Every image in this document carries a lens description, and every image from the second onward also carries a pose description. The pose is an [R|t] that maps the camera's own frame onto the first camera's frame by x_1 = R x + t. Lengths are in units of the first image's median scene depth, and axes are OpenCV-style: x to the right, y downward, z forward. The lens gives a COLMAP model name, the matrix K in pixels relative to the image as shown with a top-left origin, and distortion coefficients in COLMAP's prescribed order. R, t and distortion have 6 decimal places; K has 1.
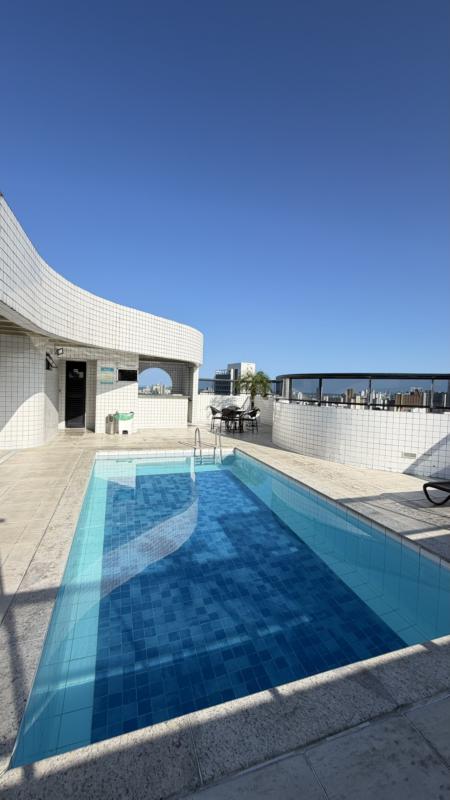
lens RADIAL K [[320.6, 0, 226.5], [0, 320.6, 394.8], [0, 0, 1]] dist [0.007421, -0.002273]
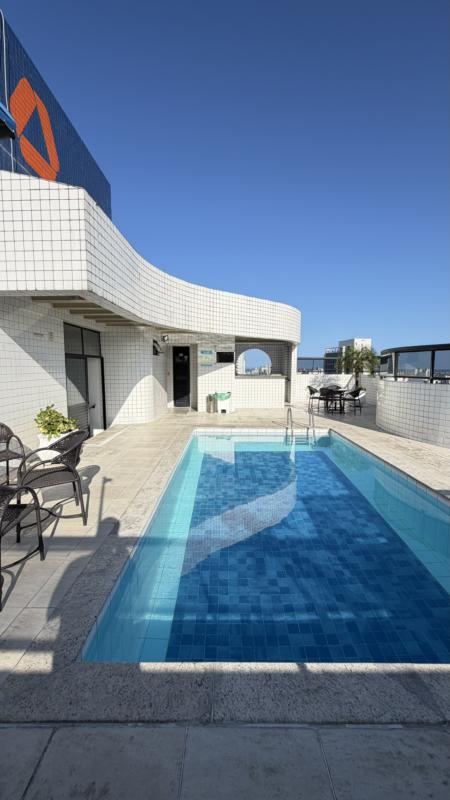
lens RADIAL K [[320.6, 0, 222.9], [0, 320.6, 397.2], [0, 0, 1]] dist [0.007421, -0.002273]
pose [[0.941411, -0.001560, -0.337257, 0.083359], [0.024215, 0.997721, 0.062978, 0.007564], [0.336390, -0.067455, 0.939304, 0.012624]]
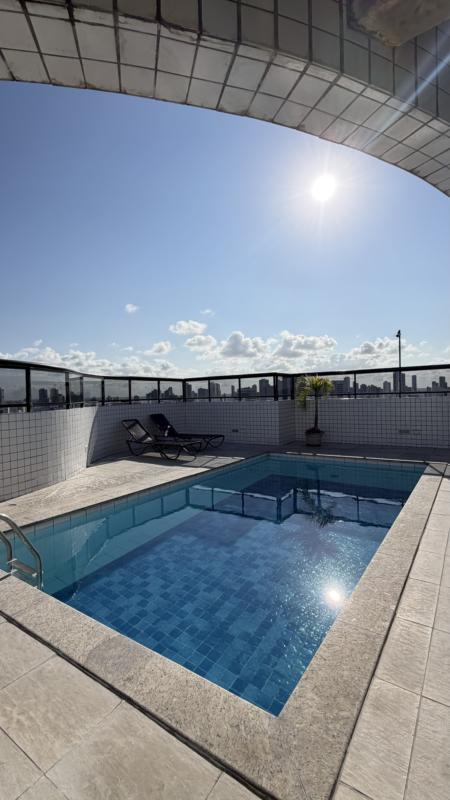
lens RADIAL K [[364.3, 0, 230.6], [0, 364.3, 399.1], [0, 0, 1]] dist [0.001734, -0.000859]
pose [[-0.680217, -0.128095, 0.721731, -0.746448], [-0.033235, 0.988990, 0.144205, -0.159604], [-0.732257, 0.074104, -0.676985, 1.778314]]
